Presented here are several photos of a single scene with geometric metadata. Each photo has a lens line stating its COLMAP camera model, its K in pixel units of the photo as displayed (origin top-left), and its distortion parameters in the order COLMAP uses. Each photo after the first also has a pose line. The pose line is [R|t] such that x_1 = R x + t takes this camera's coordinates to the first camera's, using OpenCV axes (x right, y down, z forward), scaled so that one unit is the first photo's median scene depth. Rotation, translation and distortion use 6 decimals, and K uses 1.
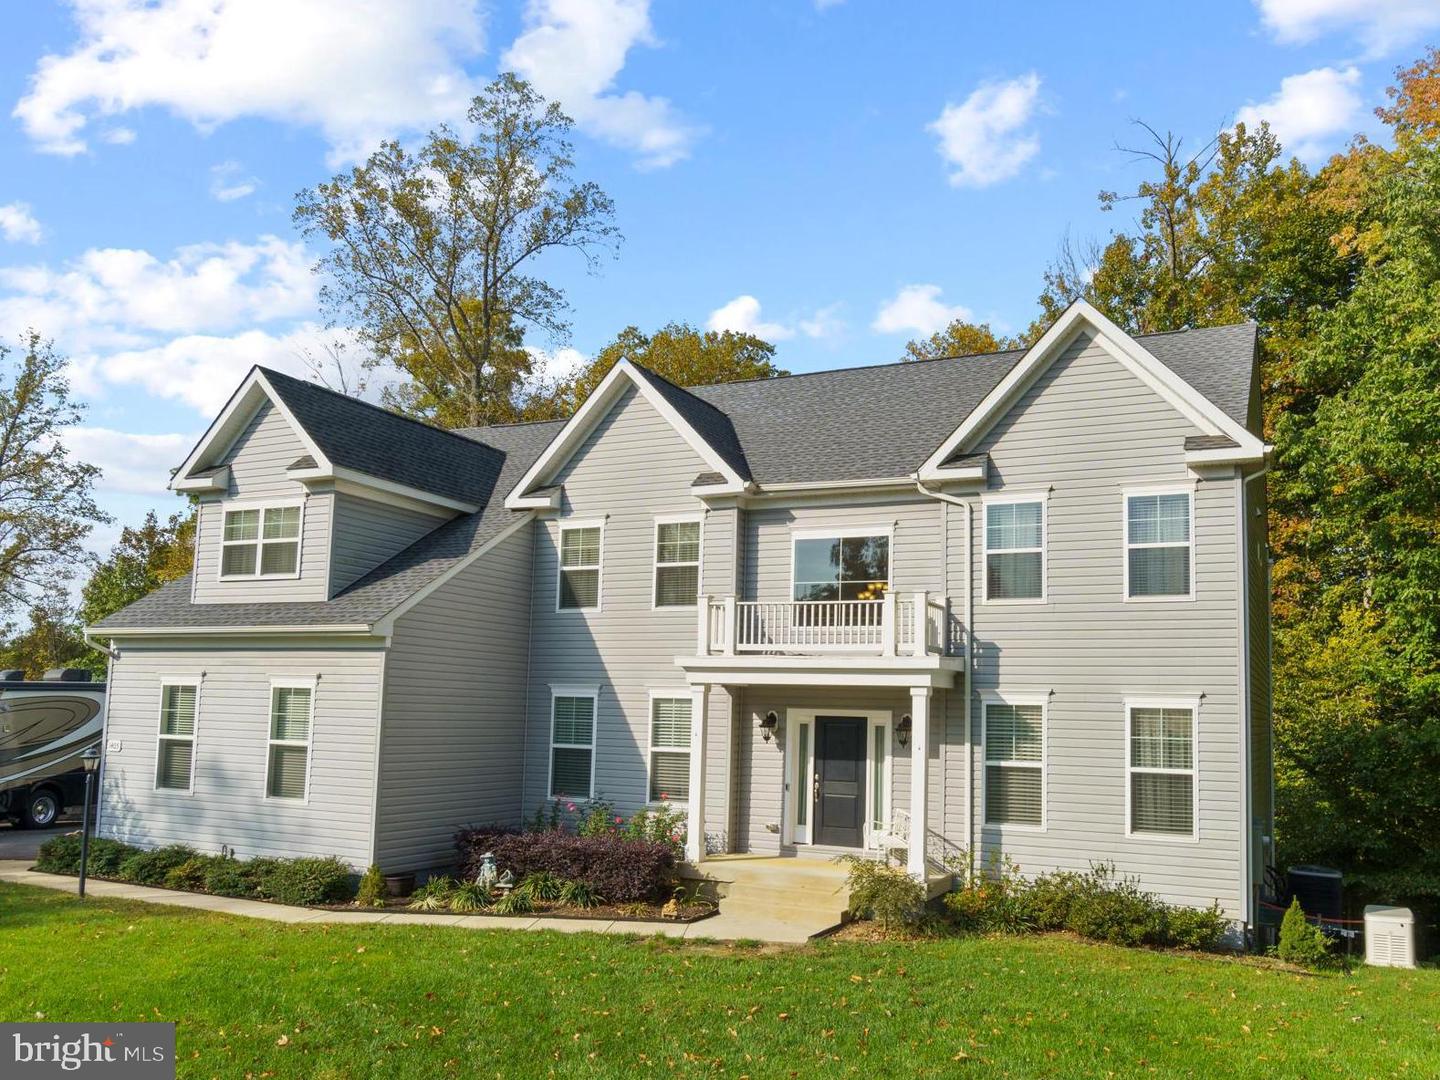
lens RADIAL K [[1093.1, 0, 720.0], [0, 1093.1, 540.0], [0, 0, 1]] dist [-0.000097, -0.001187]
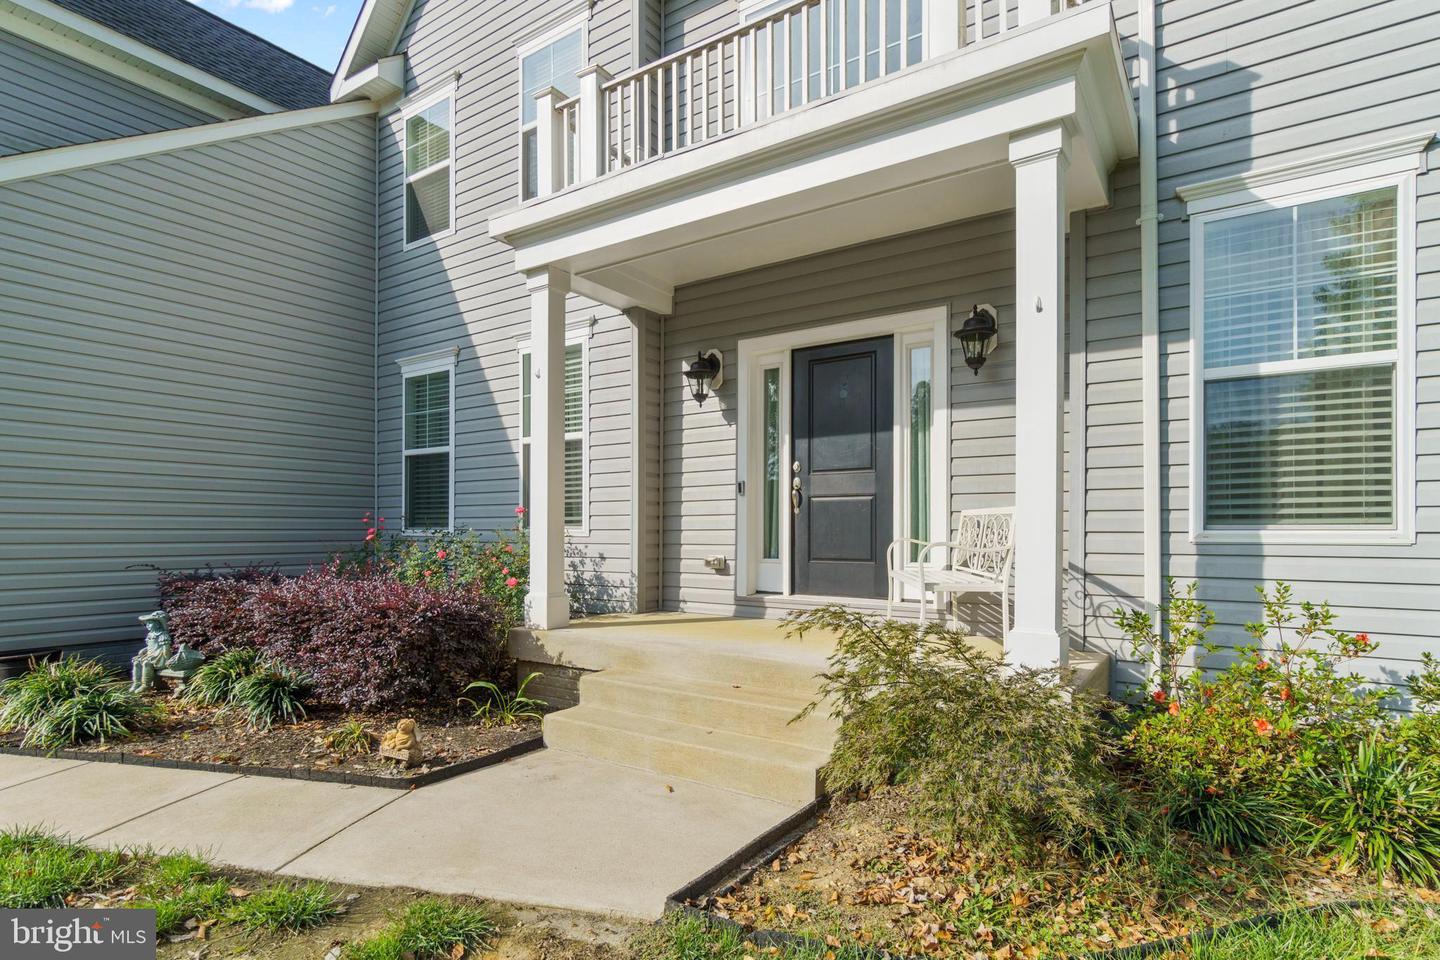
lens RADIAL K [[708.7, 0, 720.0], [0, 708.7, 480.0], [0, 0, 1]] dist [-0.001031, -0.000282]
pose [[0.991788, -0.027543, -0.124894, 0.097100], [0.037828, 0.996017, 0.080745, 0.200222], [0.122172, -0.084806, 0.988879, 0.682279]]
